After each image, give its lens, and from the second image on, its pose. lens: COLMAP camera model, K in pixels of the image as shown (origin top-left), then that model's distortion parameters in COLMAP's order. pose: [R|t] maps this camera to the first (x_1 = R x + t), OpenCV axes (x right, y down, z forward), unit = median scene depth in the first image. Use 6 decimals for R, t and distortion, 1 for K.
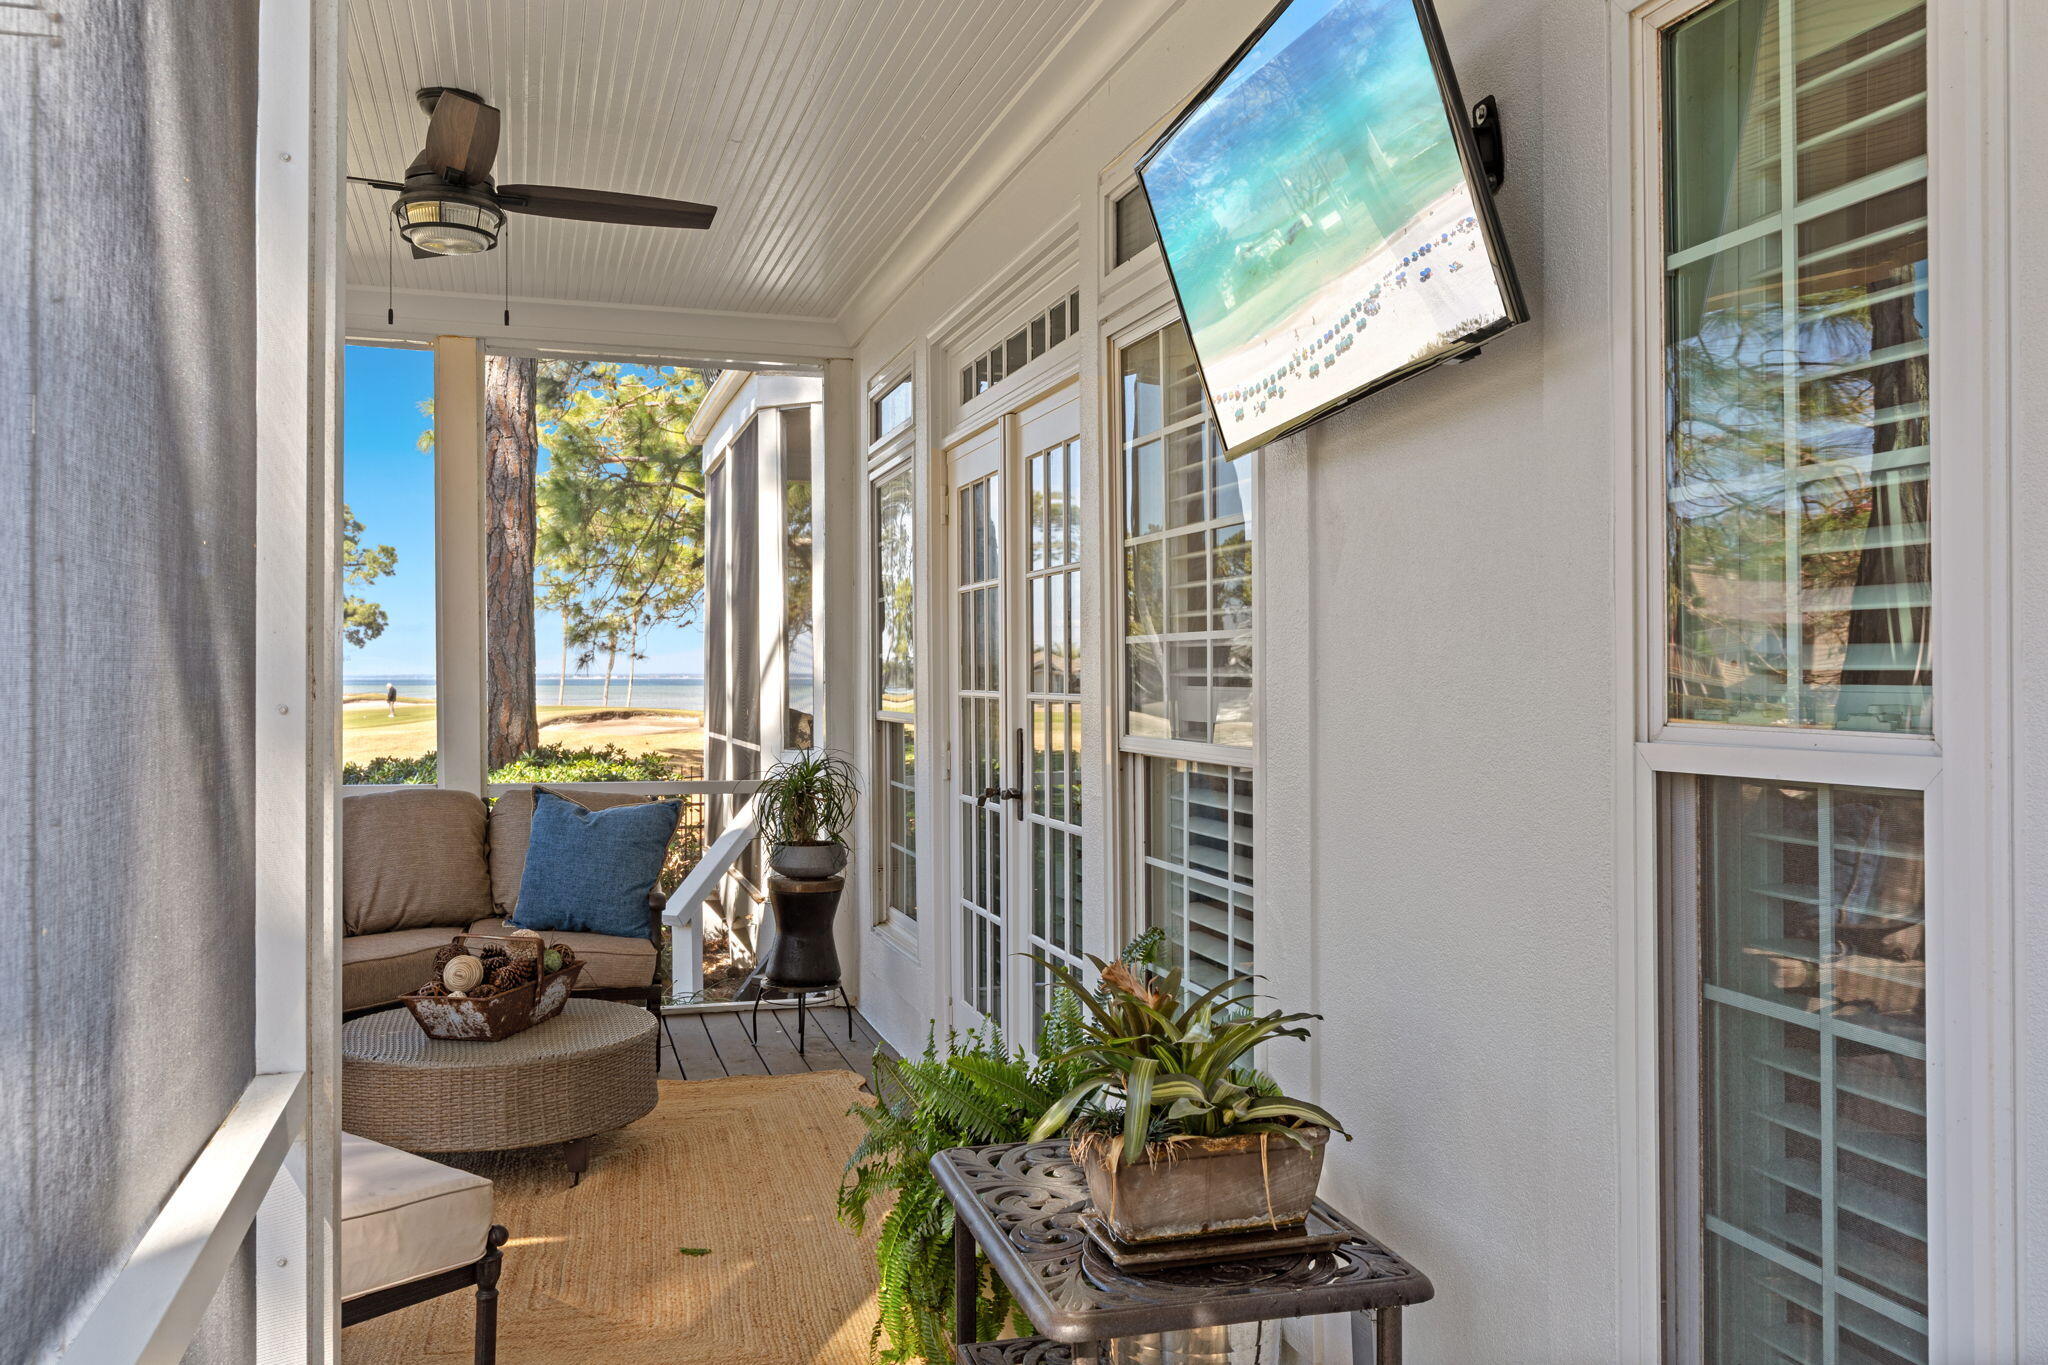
lens RADIAL K [[1530.7, 0, 1027.3], [0, 1530.7, 674.8], [0, 0, 1]] dist [-0.001018, -0.000741]
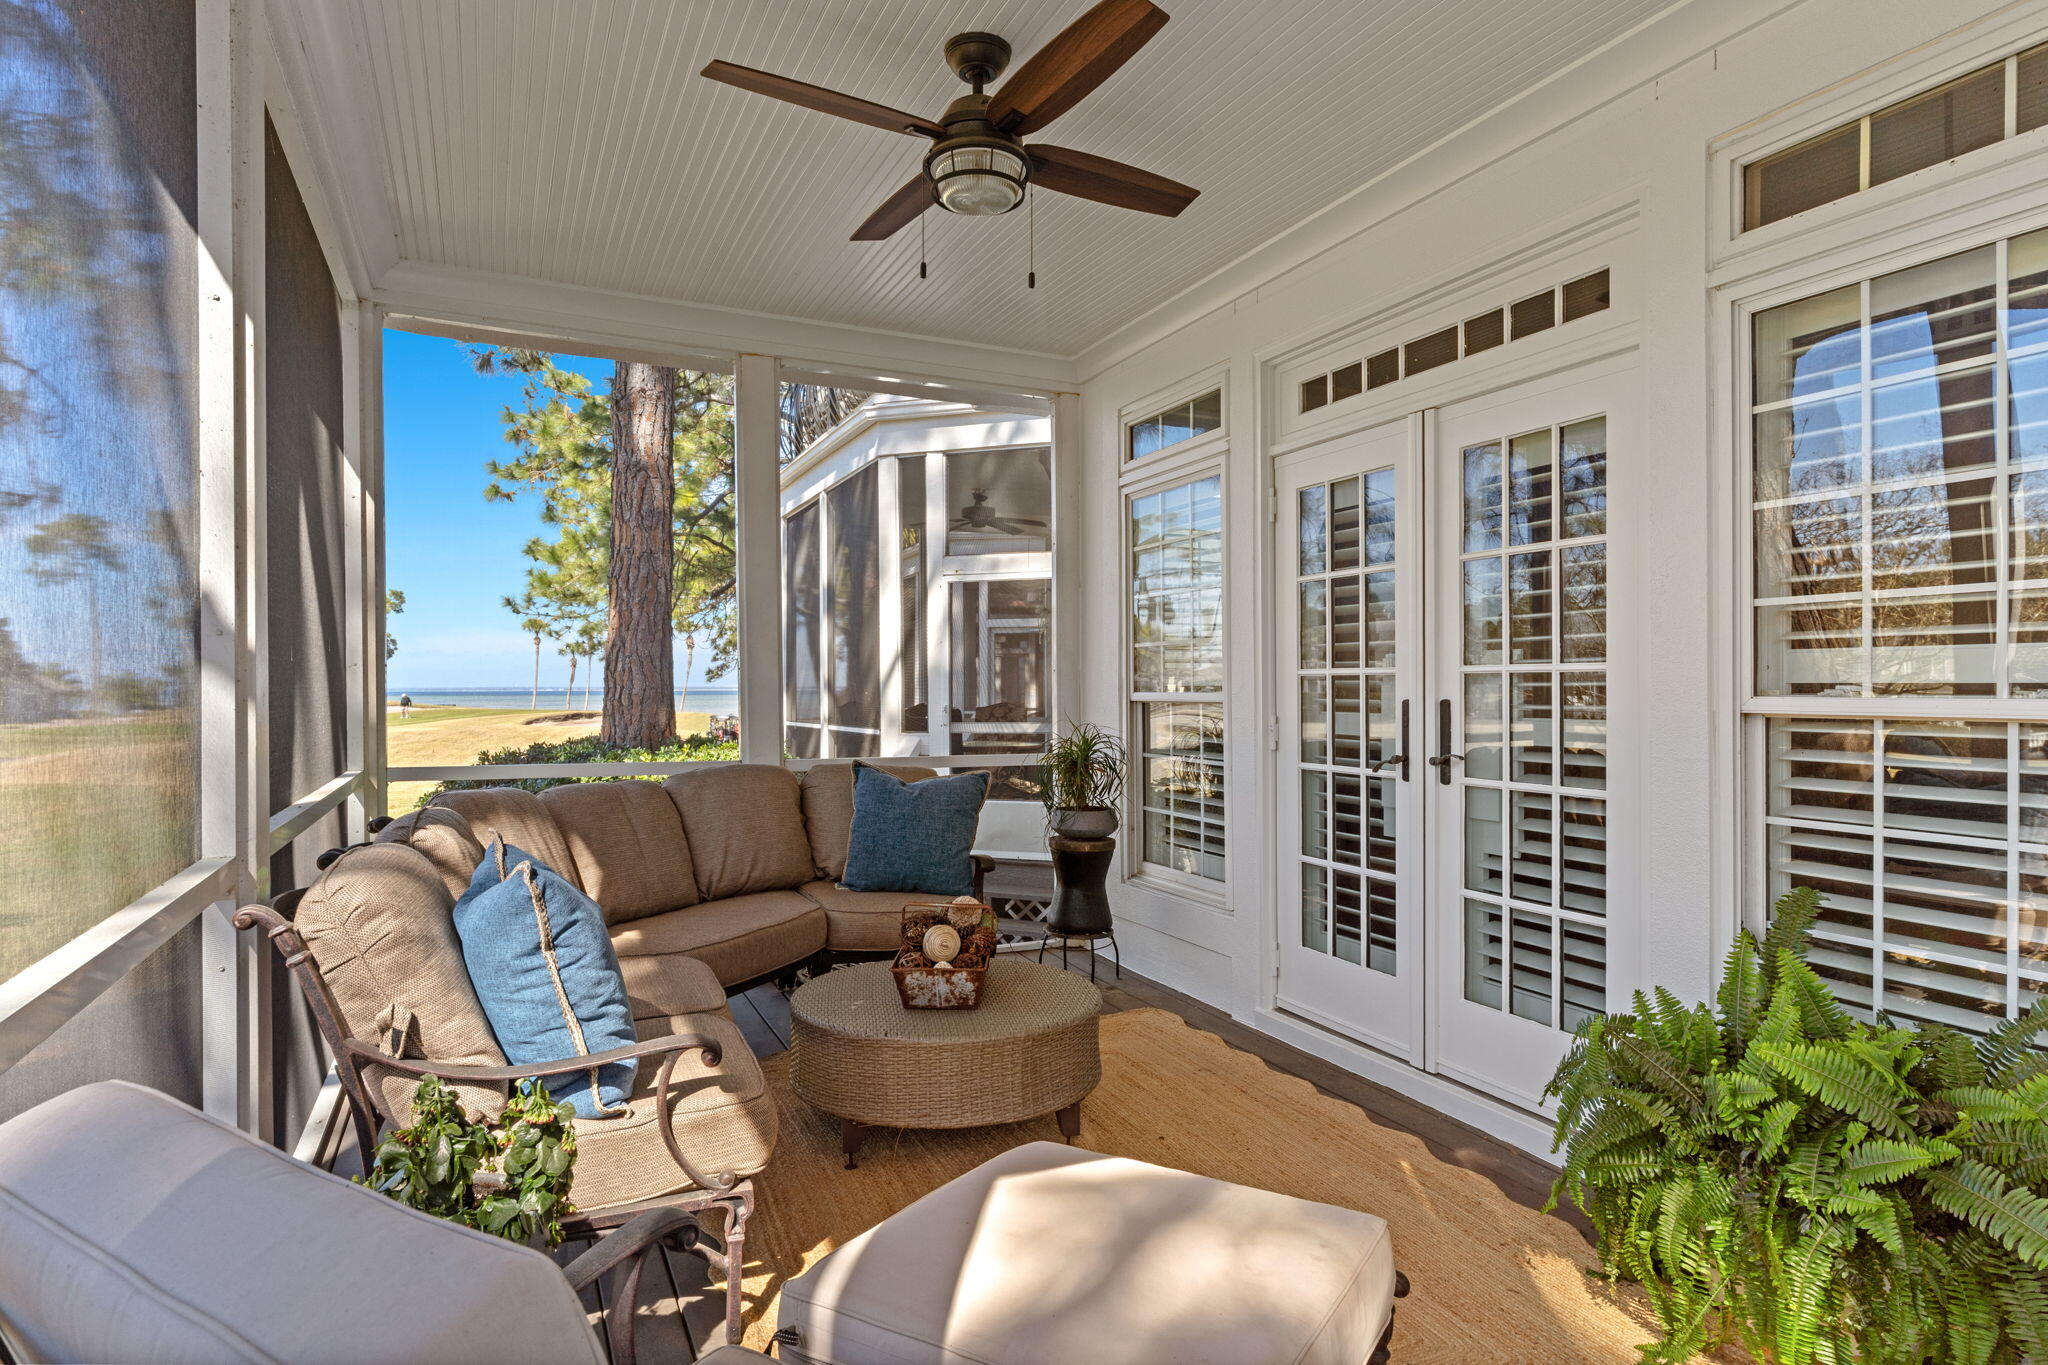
lens RADIAL K [[1073.3, 0, 1020.2], [0, 1073.3, 696.7], [0, 0, 1]] dist [-0.020047, -0.000449]
pose [[0.991293, -0.002591, 0.131652, -0.317331], [0.001341, 0.999953, 0.009576, 0.020495], [-0.131670, -0.009316, 0.991250, 0.229562]]
